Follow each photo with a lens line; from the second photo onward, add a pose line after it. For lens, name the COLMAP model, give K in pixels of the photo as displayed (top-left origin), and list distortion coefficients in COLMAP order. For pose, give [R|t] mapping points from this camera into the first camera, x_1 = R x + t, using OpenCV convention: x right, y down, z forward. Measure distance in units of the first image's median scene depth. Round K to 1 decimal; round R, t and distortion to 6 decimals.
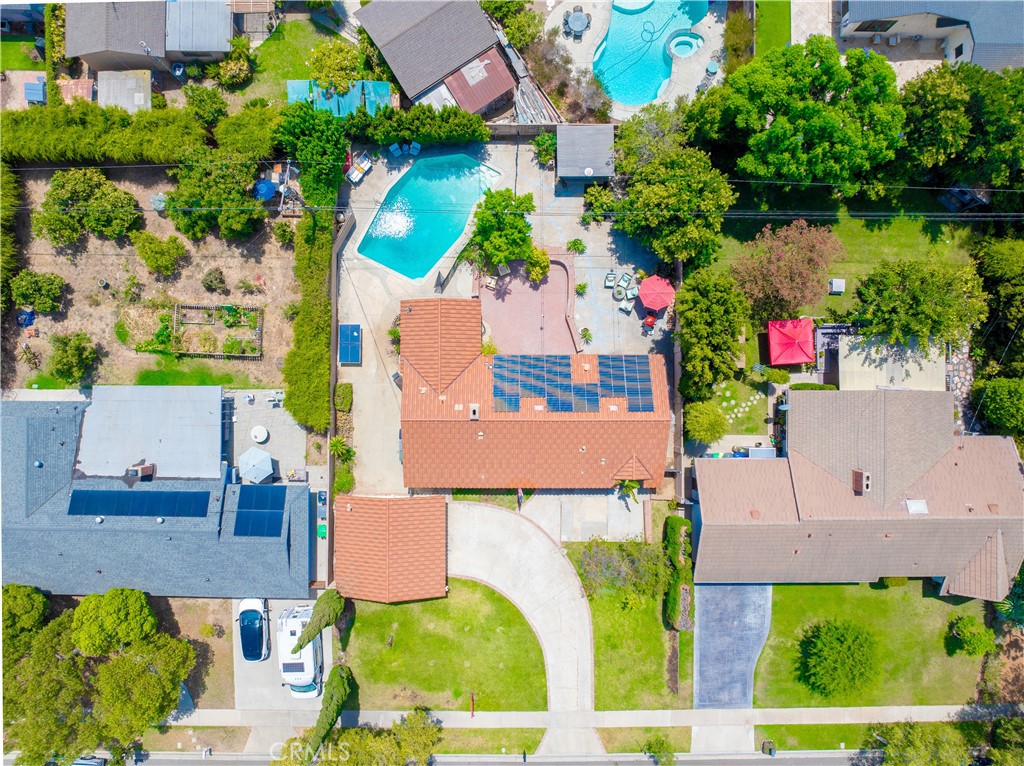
lens RADIAL K [[729.1, 0, 489.5], [0, 729.1, 383.2], [0, 0, 1]] dist [-0.036737, 0.002368]
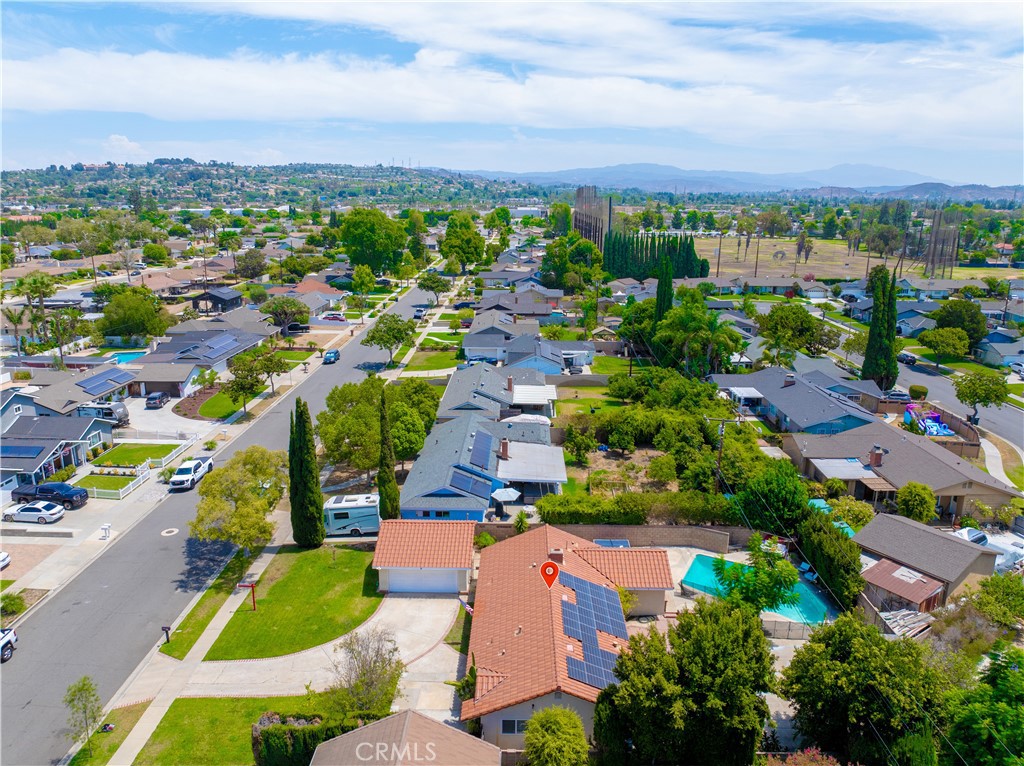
lens RADIAL K [[724.9, 0, 512.0], [0, 724.9, 383.0], [0, 0, 1]] dist [-0.036810, 0.004450]
pose [[-0.013661, 0.247216, -0.968864, 0.805516], [-0.999878, 0.004001, 0.015119, 0.078569], [0.007615, 0.968952, 0.247131, 0.485608]]
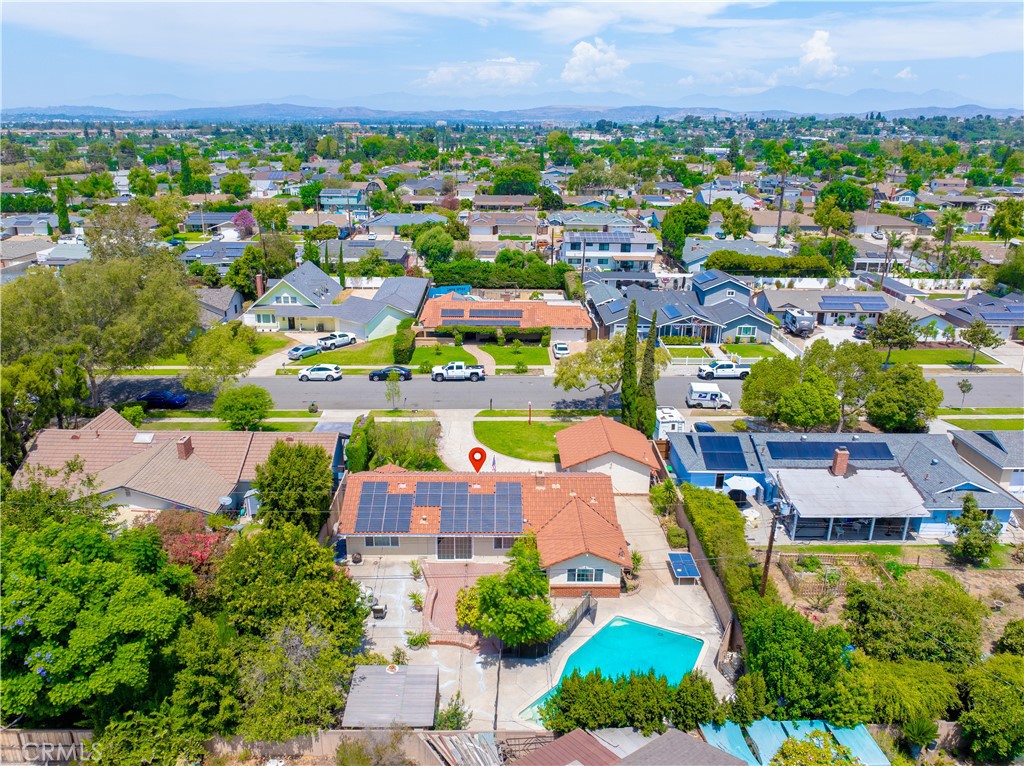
lens RADIAL K [[738.4, 0, 506.8], [0, 738.4, 349.1], [0, 0, 1]] dist [-0.037152, 0.000033]
pose [[-0.999798, -0.003957, -0.019693, 0.046785], [-0.017851, -0.274543, 0.961409, -0.838081], [-0.009211, 0.961567, 0.274416, 0.493891]]
